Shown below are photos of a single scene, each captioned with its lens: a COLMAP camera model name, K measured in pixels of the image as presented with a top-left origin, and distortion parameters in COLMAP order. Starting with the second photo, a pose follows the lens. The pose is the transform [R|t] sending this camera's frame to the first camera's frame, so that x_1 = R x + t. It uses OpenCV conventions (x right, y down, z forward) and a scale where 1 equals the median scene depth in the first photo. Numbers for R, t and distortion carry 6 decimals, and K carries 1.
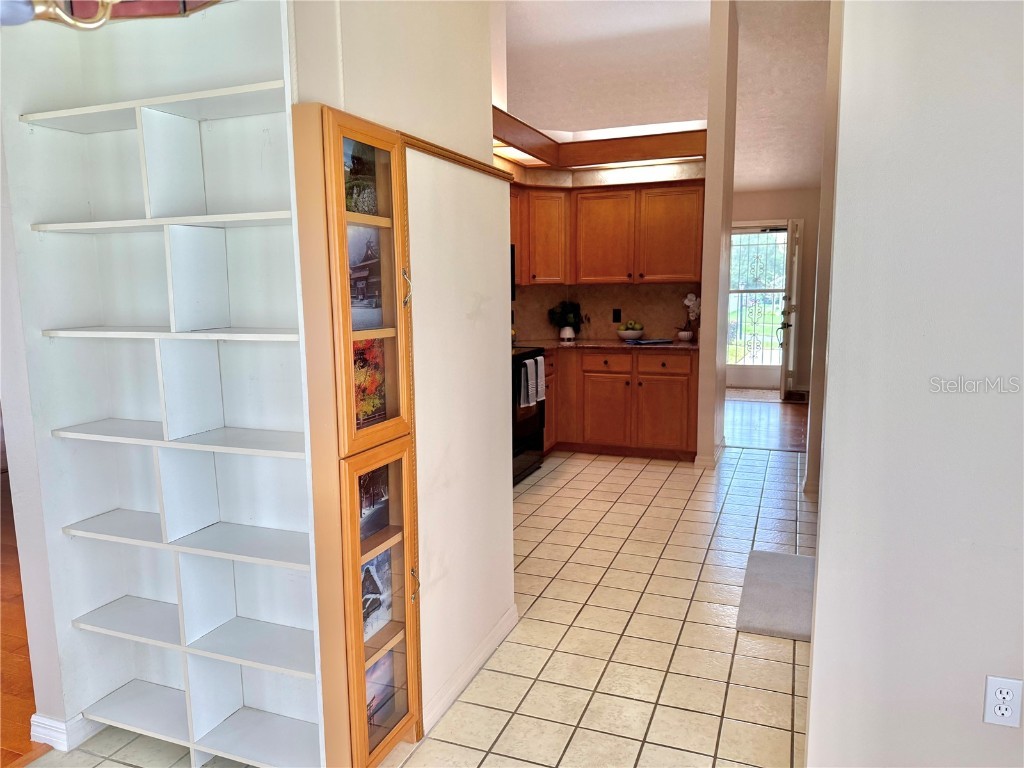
lens RADIAL K [[719.4, 0, 512.6], [0, 719.4, 387.9], [0, 0, 1]] dist [0.145815, -0.239808]
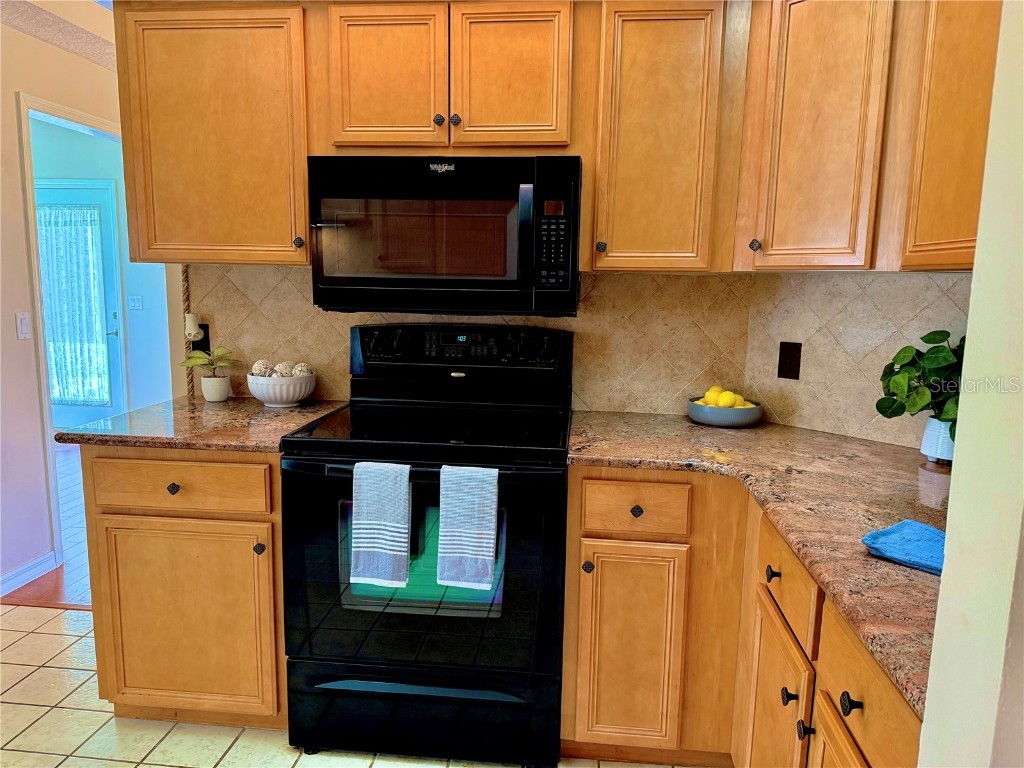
lens RADIAL K [[703.2, 0, 517.4], [0, 703.2, 386.2], [0, 0, 1]] dist [0.076288, -0.100566]
pose [[0.267195, 0.156520, -0.950846, 0.323538], [-0.158564, 0.980412, 0.116829, -0.112076], [0.950507, 0.119554, 0.286779, 0.813827]]
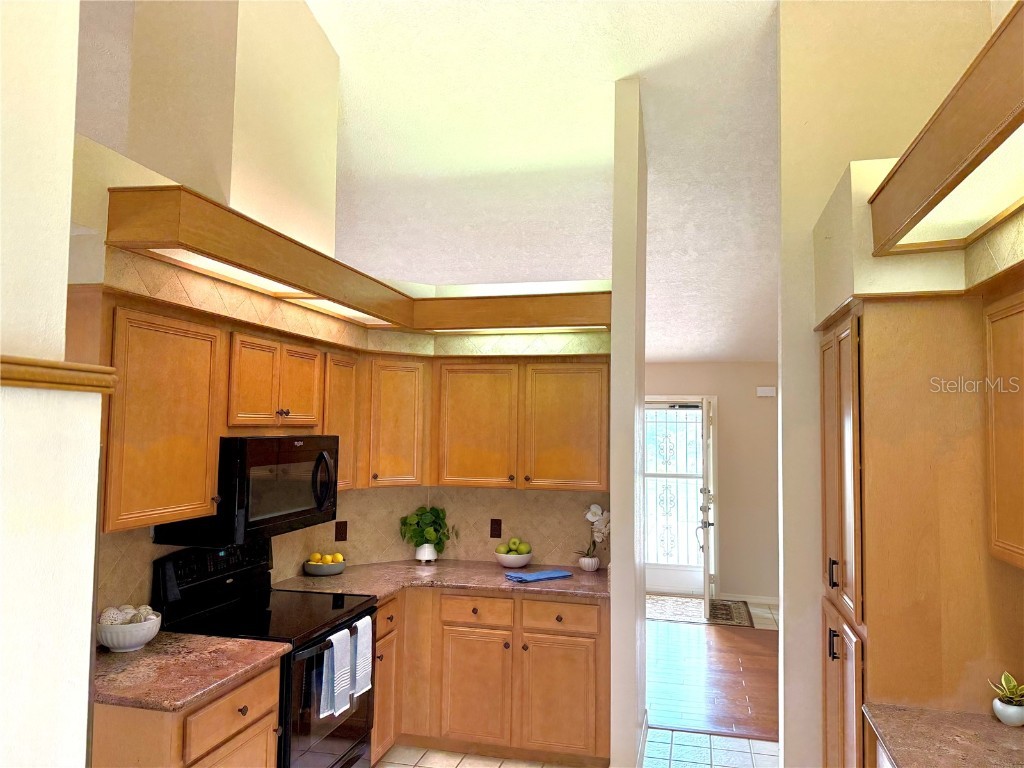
lens RADIAL K [[719.4, 0, 512.6], [0, 719.4, 387.9], [0, 0, 1]] dist [0.145815, -0.239808]
pose [[0.991106, 0.032266, 0.129107, 0.068041], [-0.005836, 0.979766, -0.200059, -0.099885], [-0.132949, 0.197527, 0.971240, 0.291955]]
